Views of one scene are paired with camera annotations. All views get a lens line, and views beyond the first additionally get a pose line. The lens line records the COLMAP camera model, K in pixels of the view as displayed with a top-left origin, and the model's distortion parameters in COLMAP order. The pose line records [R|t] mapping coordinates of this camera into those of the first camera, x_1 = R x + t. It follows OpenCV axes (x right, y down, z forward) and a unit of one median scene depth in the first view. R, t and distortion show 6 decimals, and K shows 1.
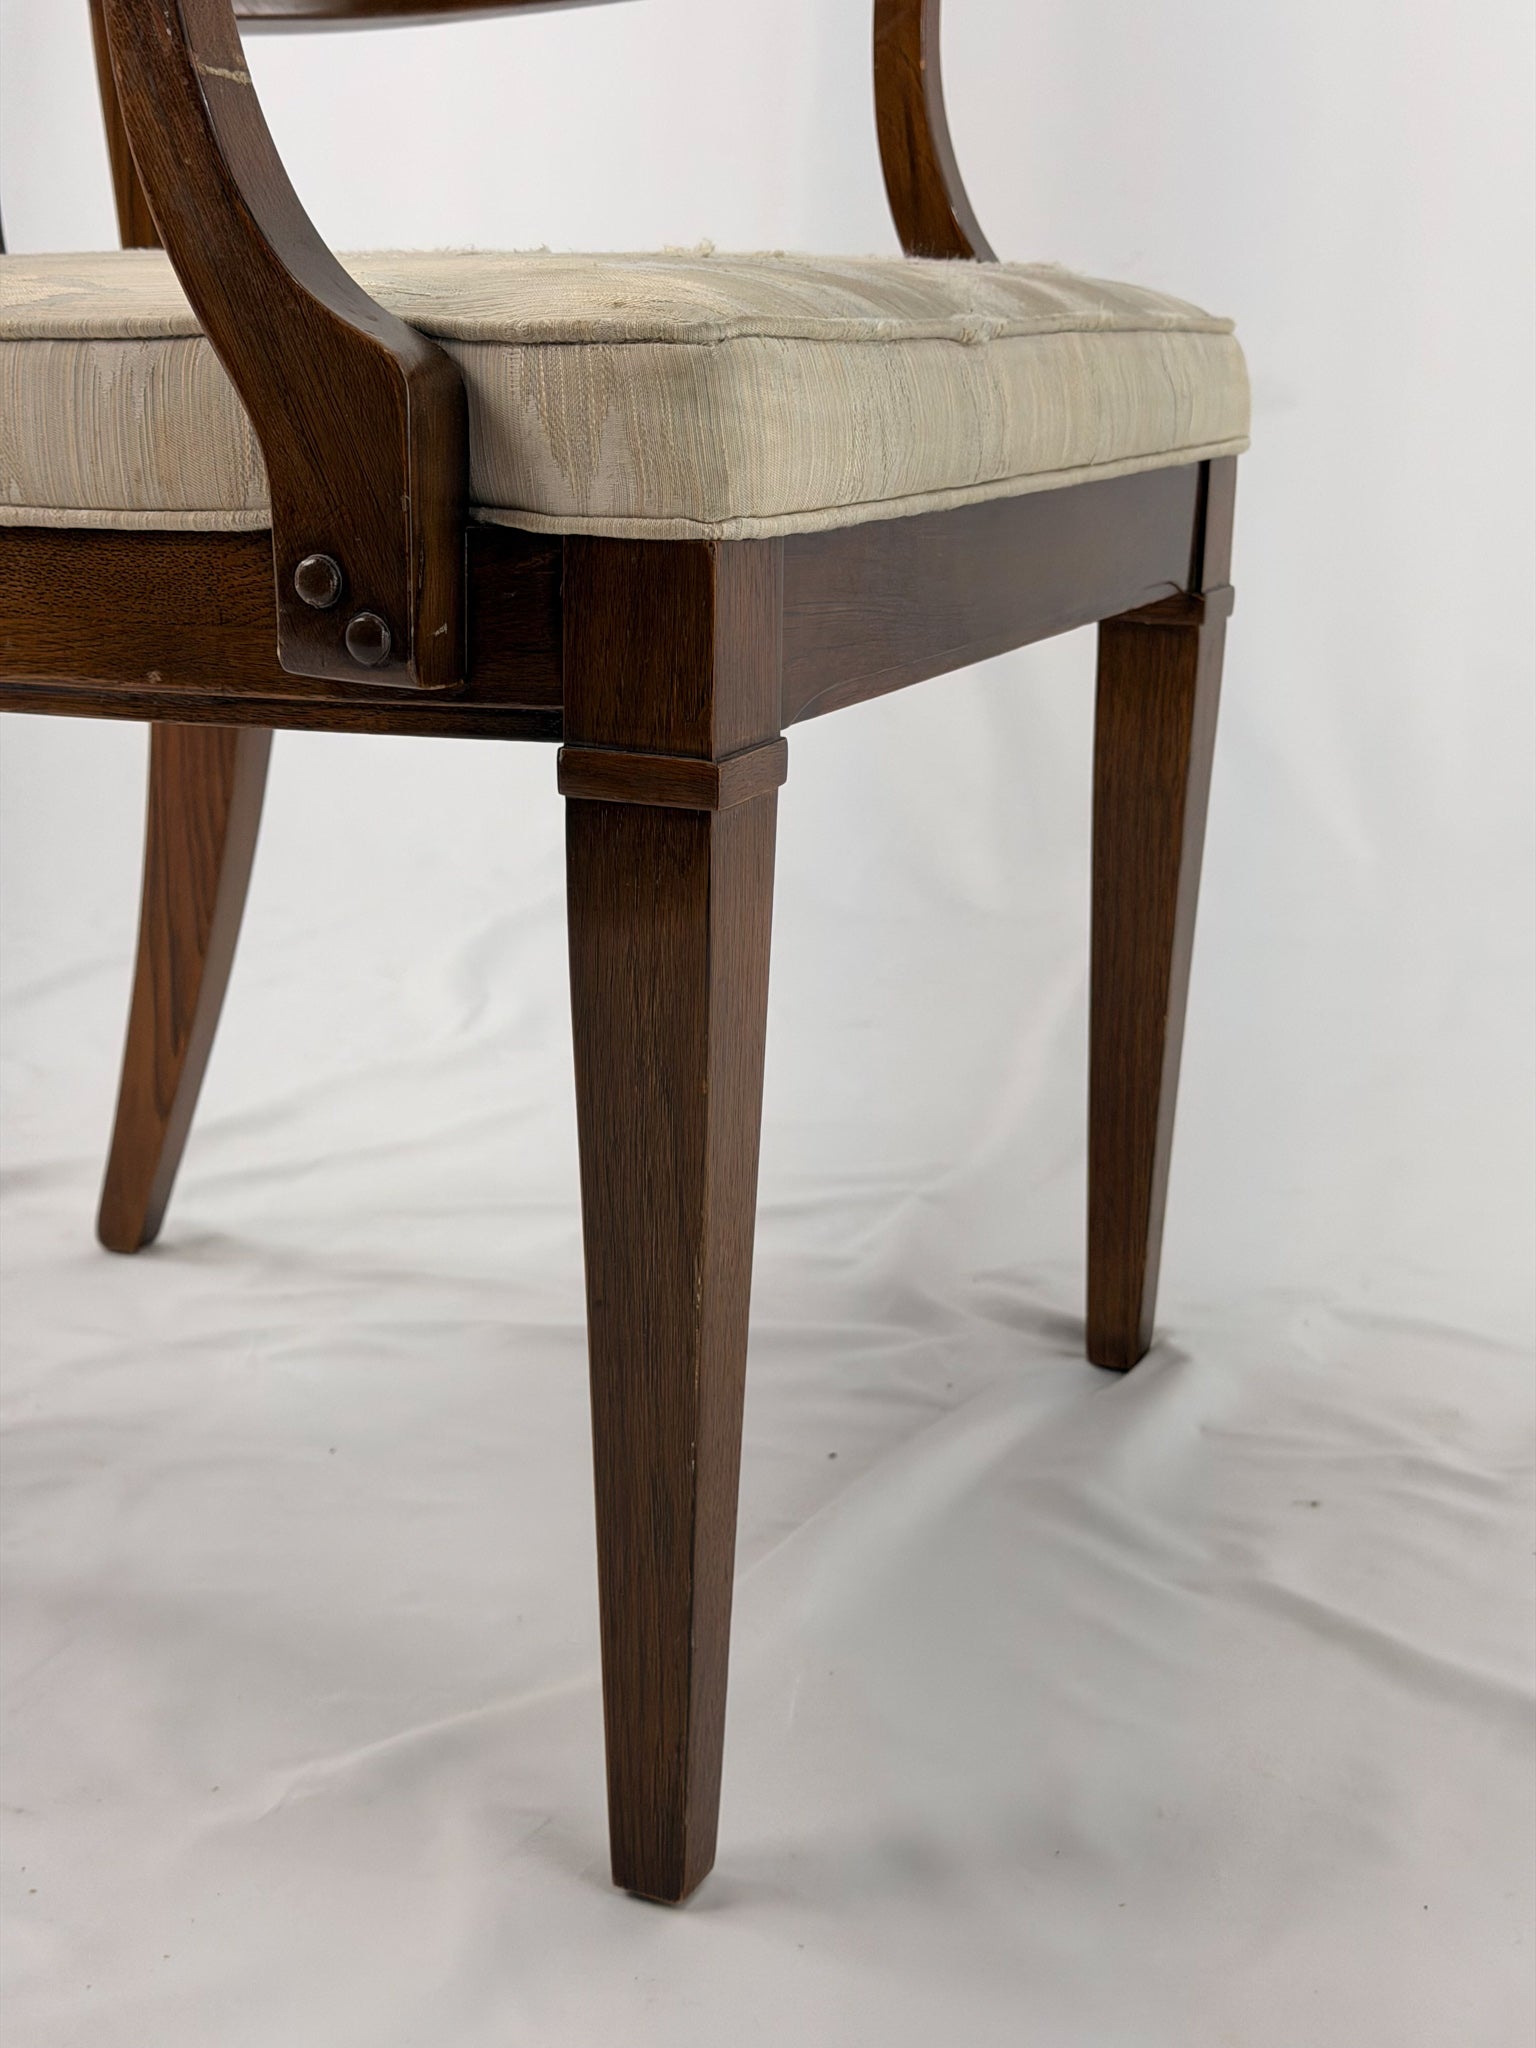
lens RADIAL K [[2875.4, 0, 773.7], [0, 2875.4, 978.3], [0, 0, 1]] dist [0.136399, 0.014298]
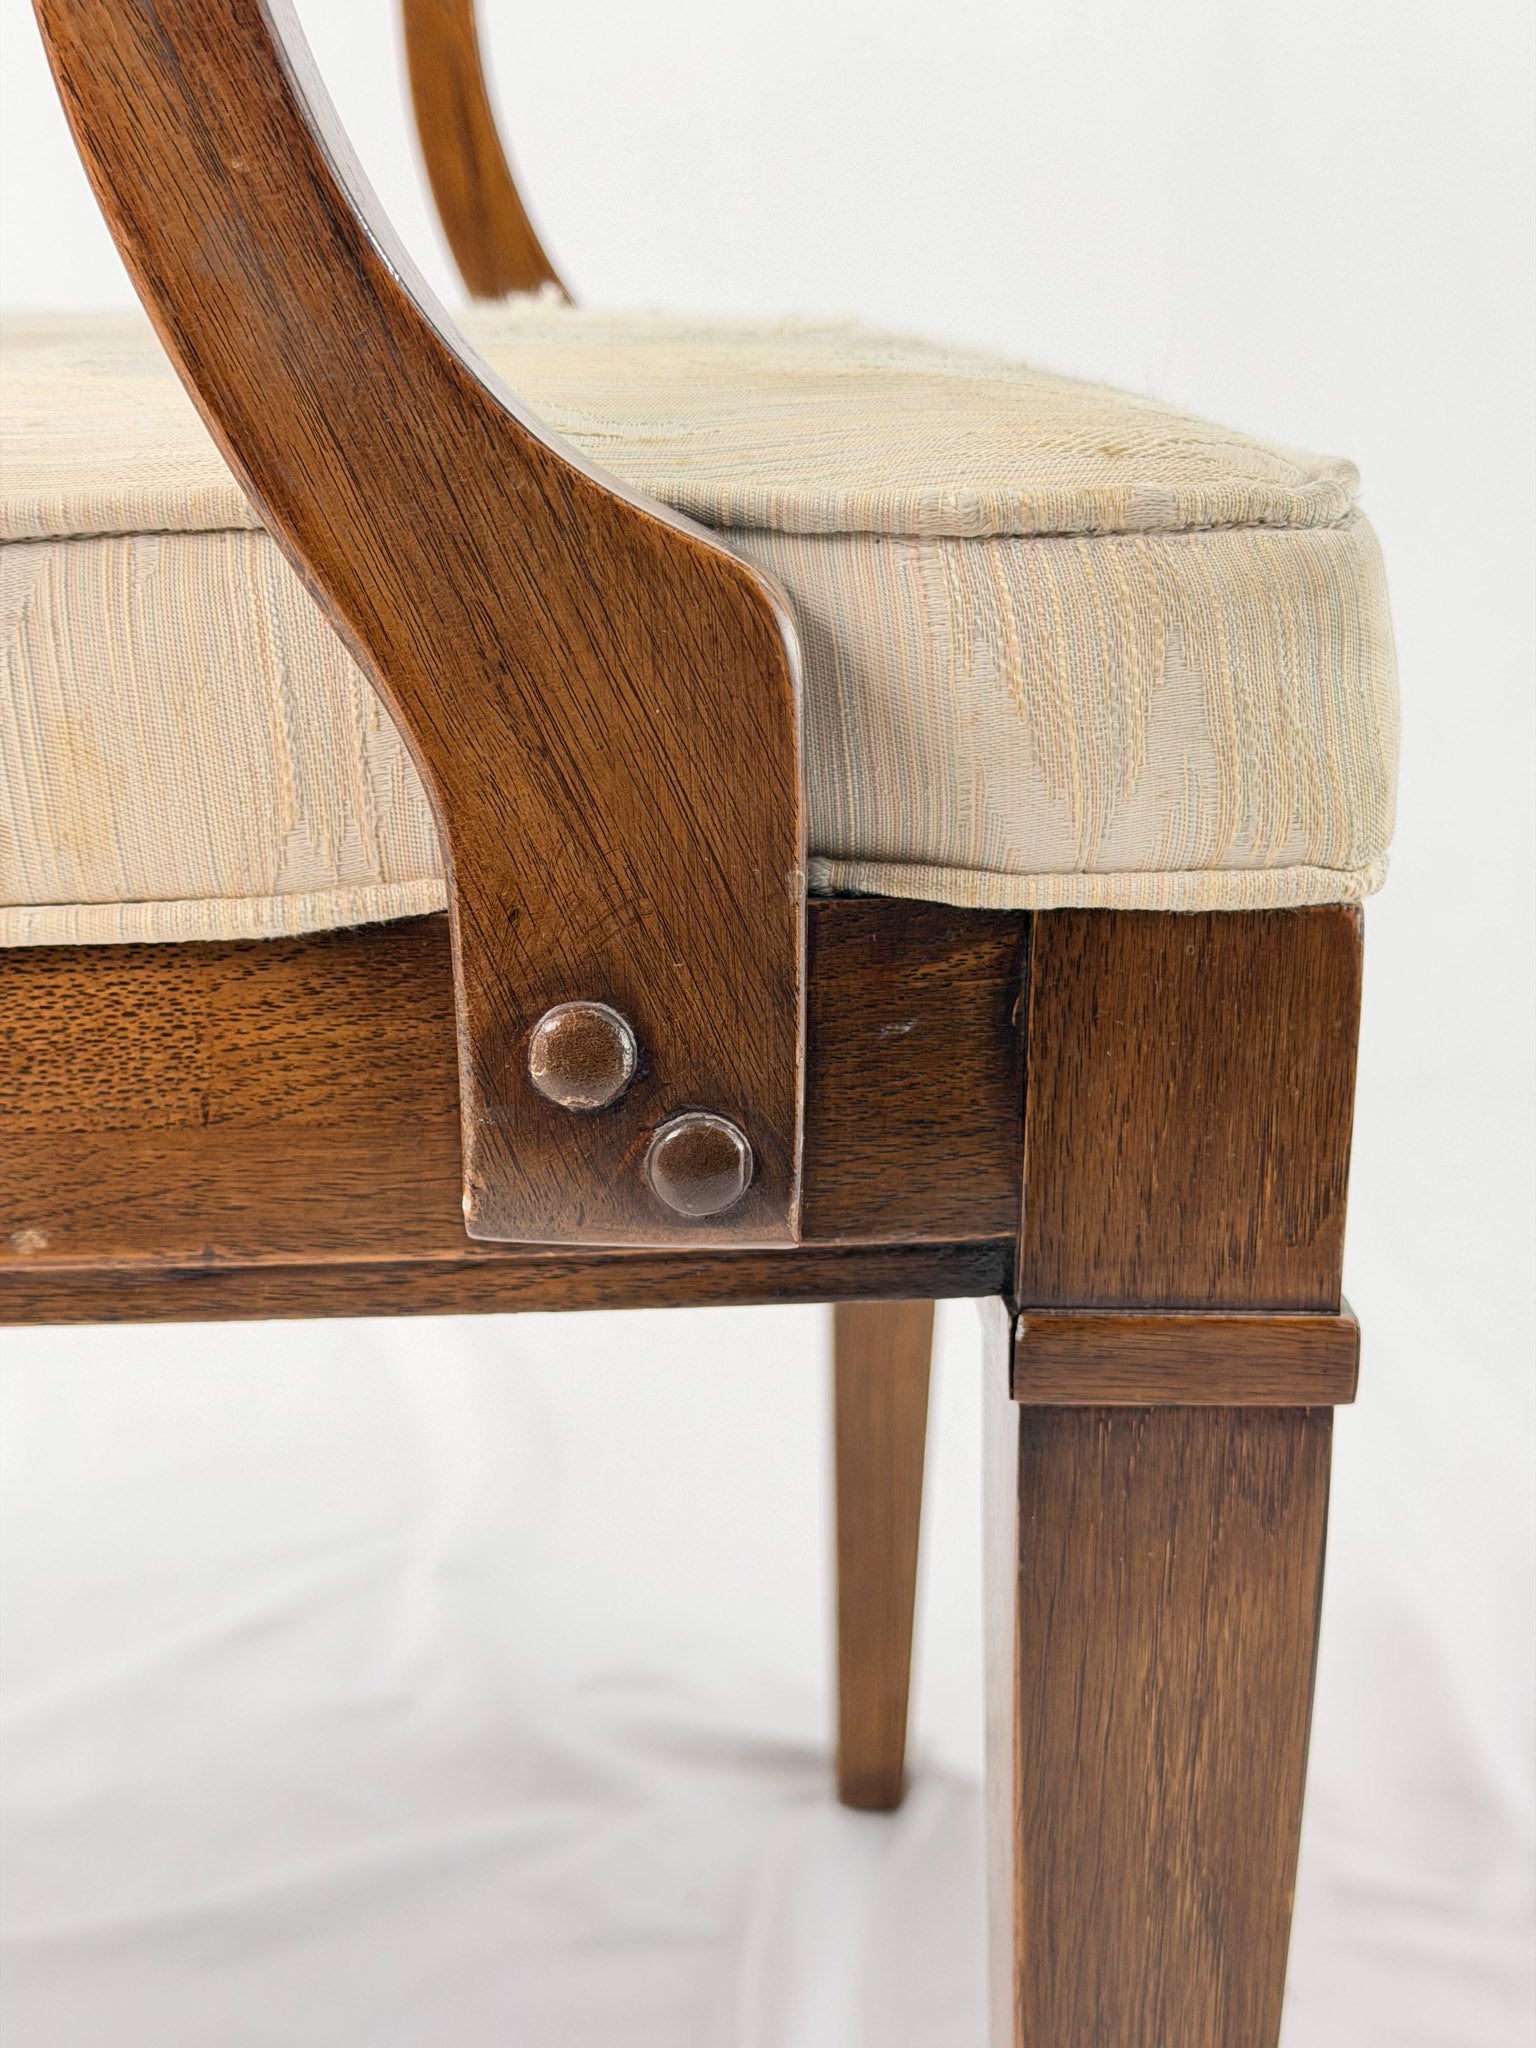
lens RADIAL K [[2906.3, 0, 768.0], [0, 2906.3, 1024.0], [0, 0, 1]] dist [0.177900, -0.247430]
pose [[0.904364, -0.112035, 0.411794, -0.324396], [0.107046, 0.993629, 0.035241, -0.155747], [-0.413118, 0.012210, 0.910595, 0.554051]]
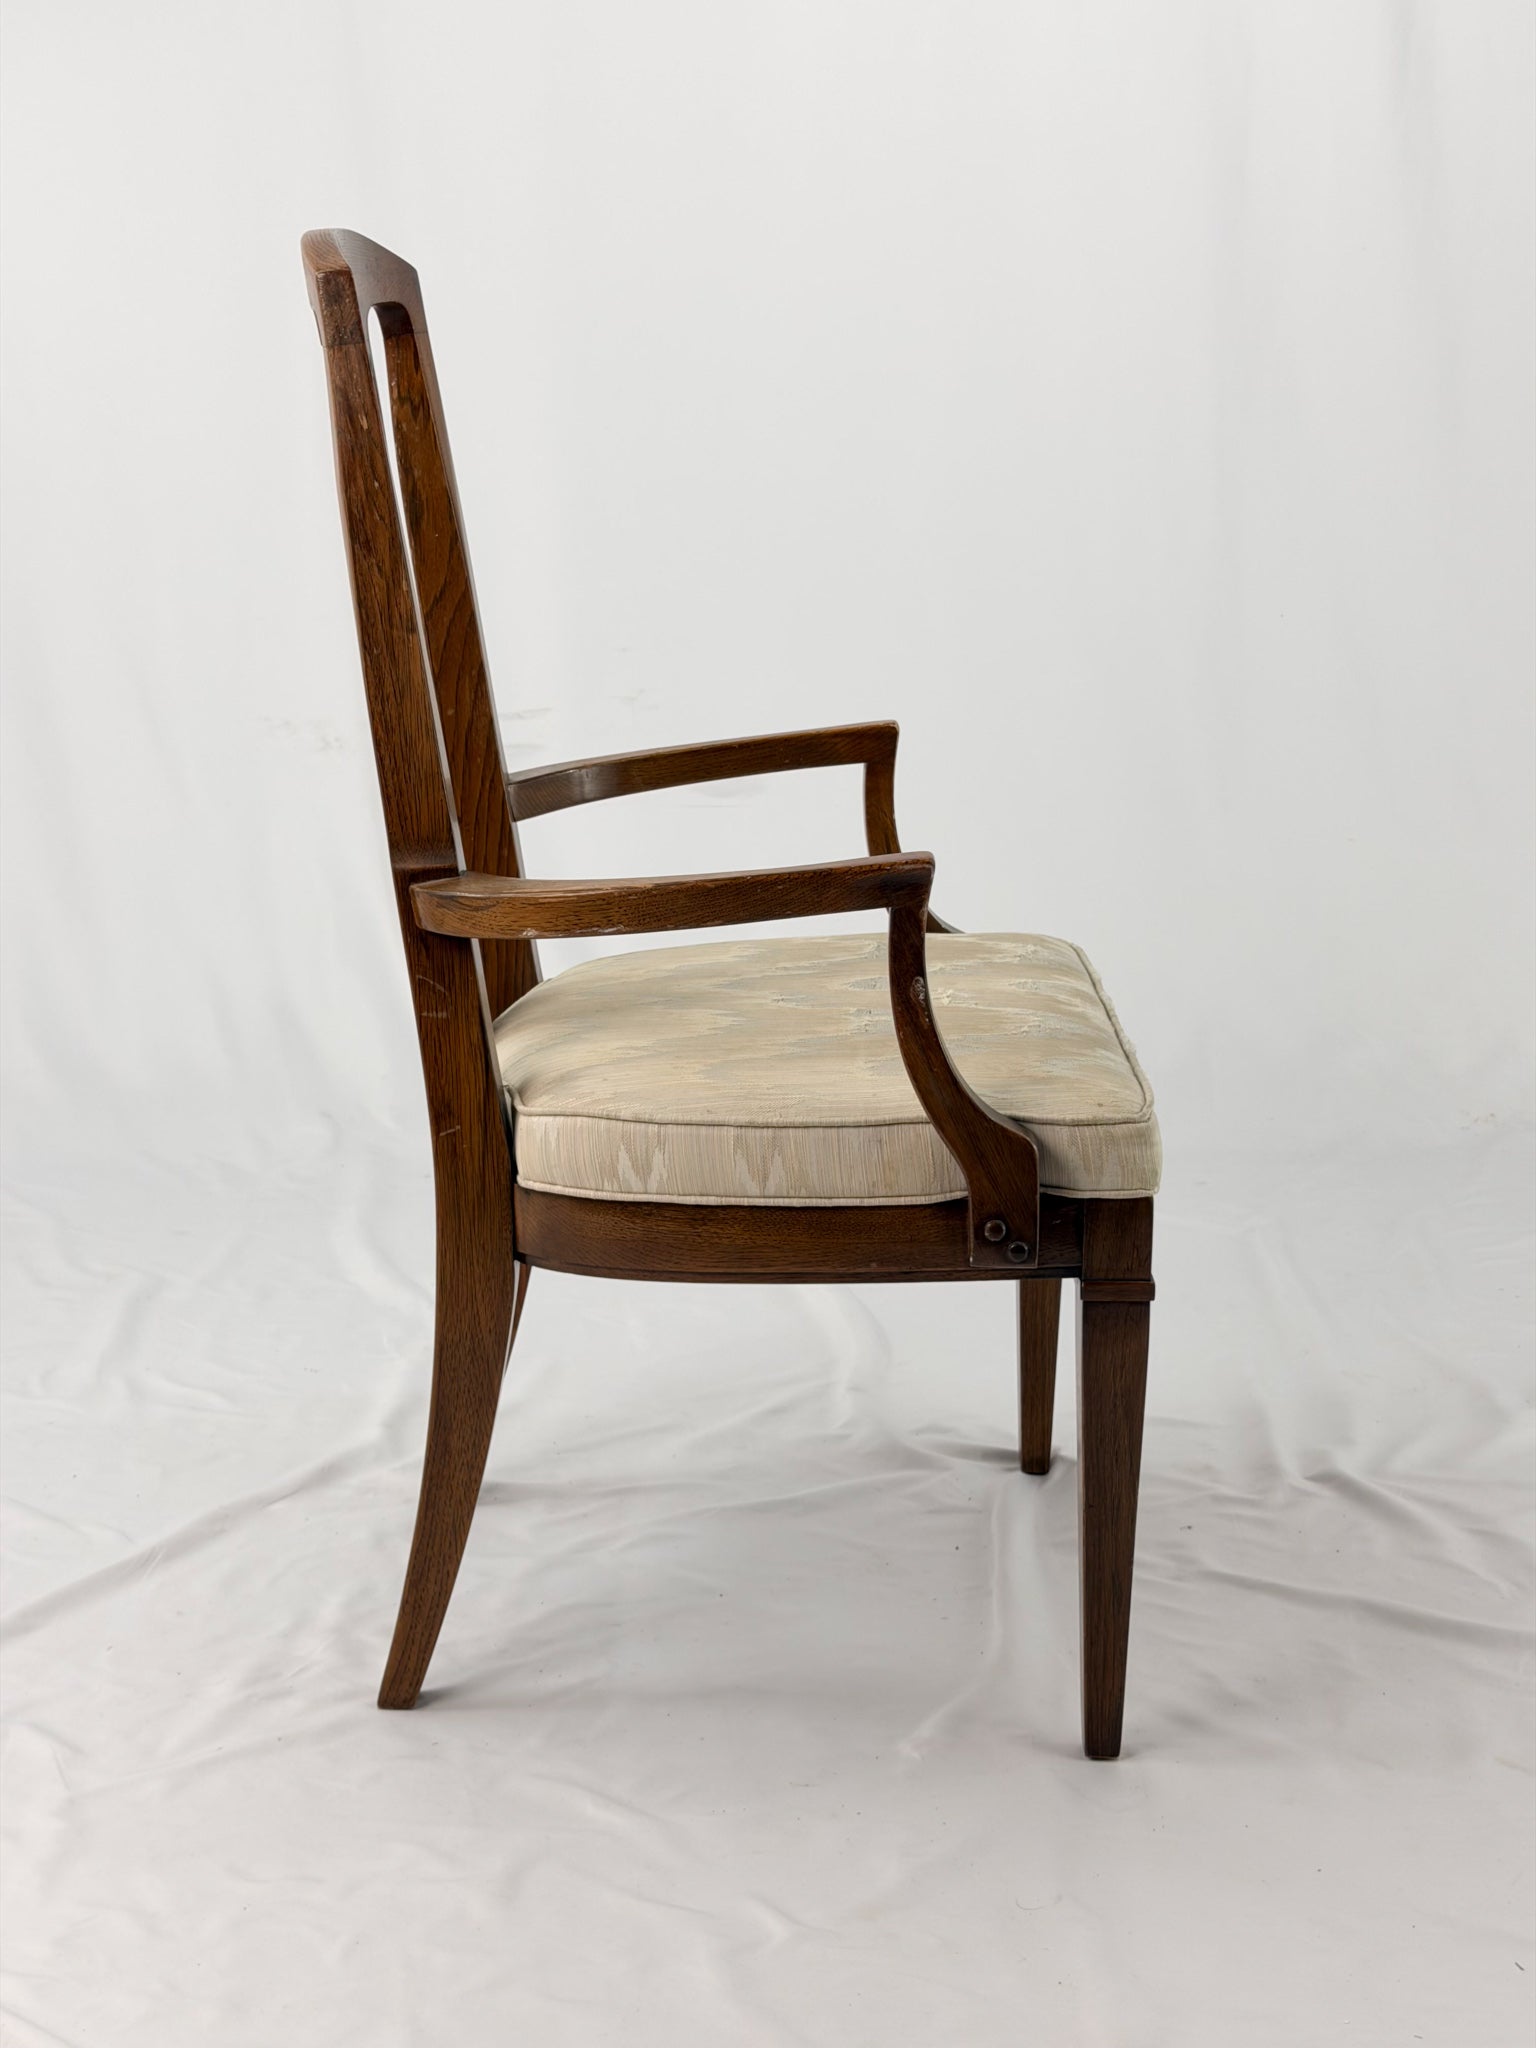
lens RADIAL K [[2906.3, 0, 768.0], [0, 2906.3, 1024.0], [0, 0, 1]] dist [0.177900, -0.247430]
pose [[0.918664, -0.119691, 0.376472, -1.219527], [0.111722, 0.992808, 0.043018, -0.432452], [-0.378913, 0.002541, 0.925429, -1.166863]]
